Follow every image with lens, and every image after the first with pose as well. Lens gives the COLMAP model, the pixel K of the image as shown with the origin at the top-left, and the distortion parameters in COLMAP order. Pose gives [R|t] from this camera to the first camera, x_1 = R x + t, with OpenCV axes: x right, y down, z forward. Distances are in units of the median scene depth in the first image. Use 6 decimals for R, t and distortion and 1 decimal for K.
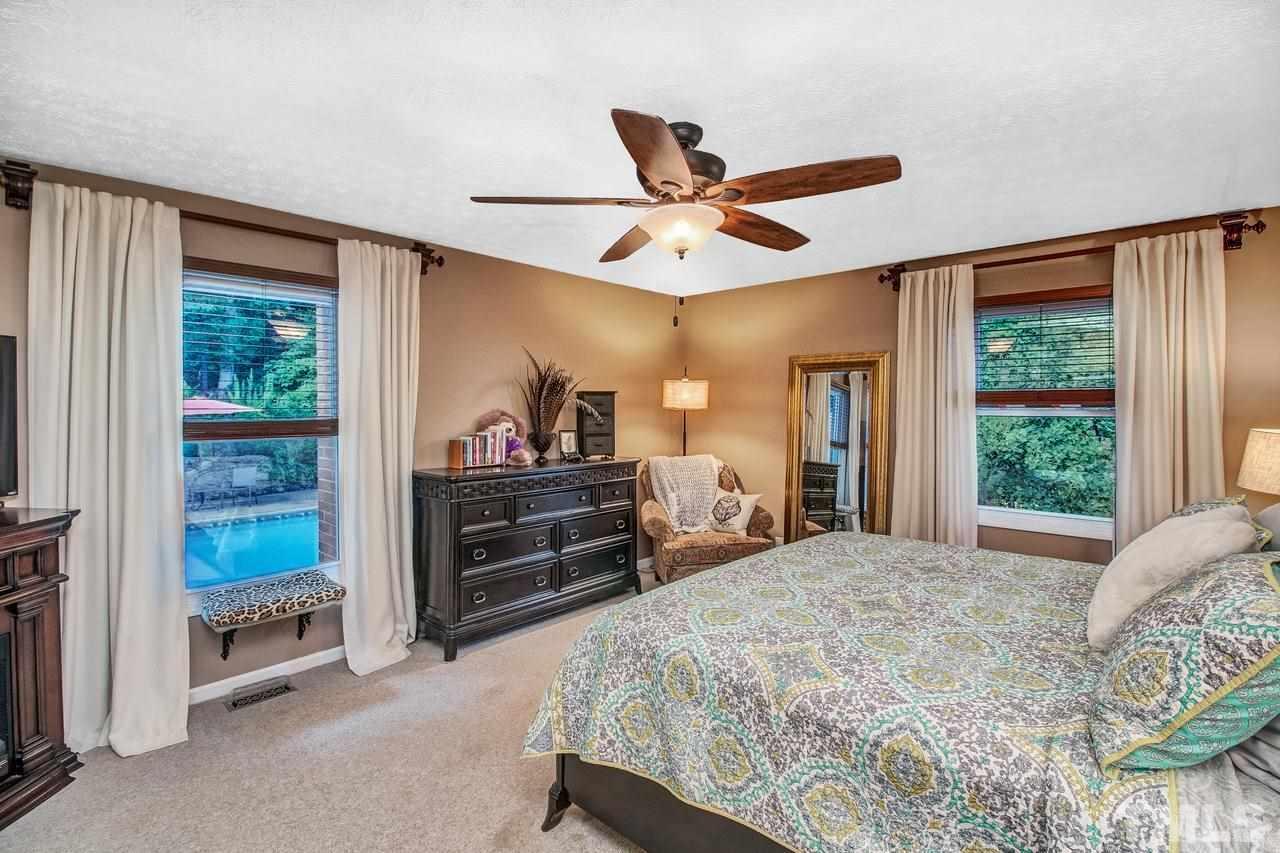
lens RADIAL K [[591.6, 0, 637.0], [0, 591.6, 412.5], [0, 0, 1]] dist [-0.001623, -0.000549]
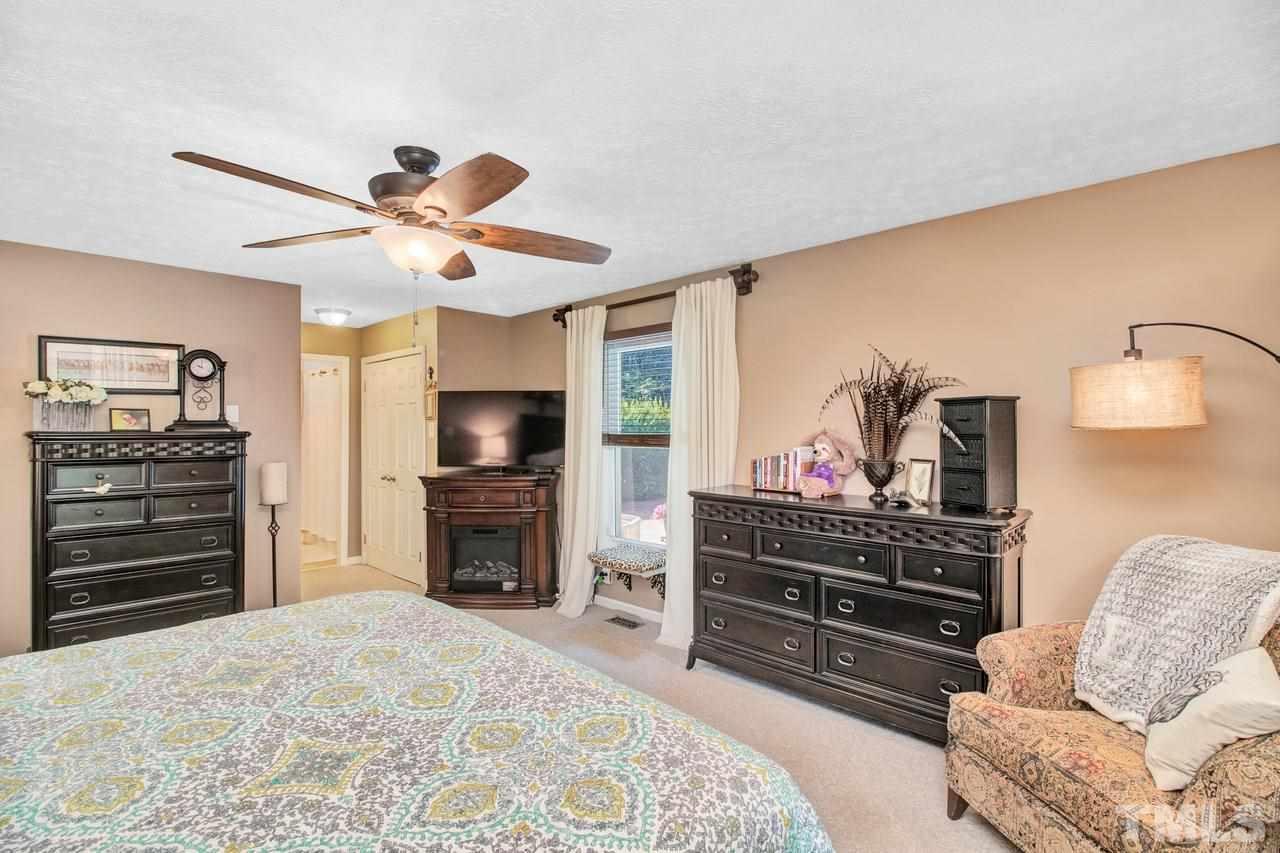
lens RADIAL K [[563.9, 0, 642.5], [0, 563.9, 403.4], [0, 0, 1]] dist [-0.021724, -0.000072]
pose [[-0.004895, -0.032260, -0.999468, 0.591733], [-0.007559, 0.999452, -0.032223, -0.011241], [0.999959, 0.007397, -0.005136, 0.811478]]
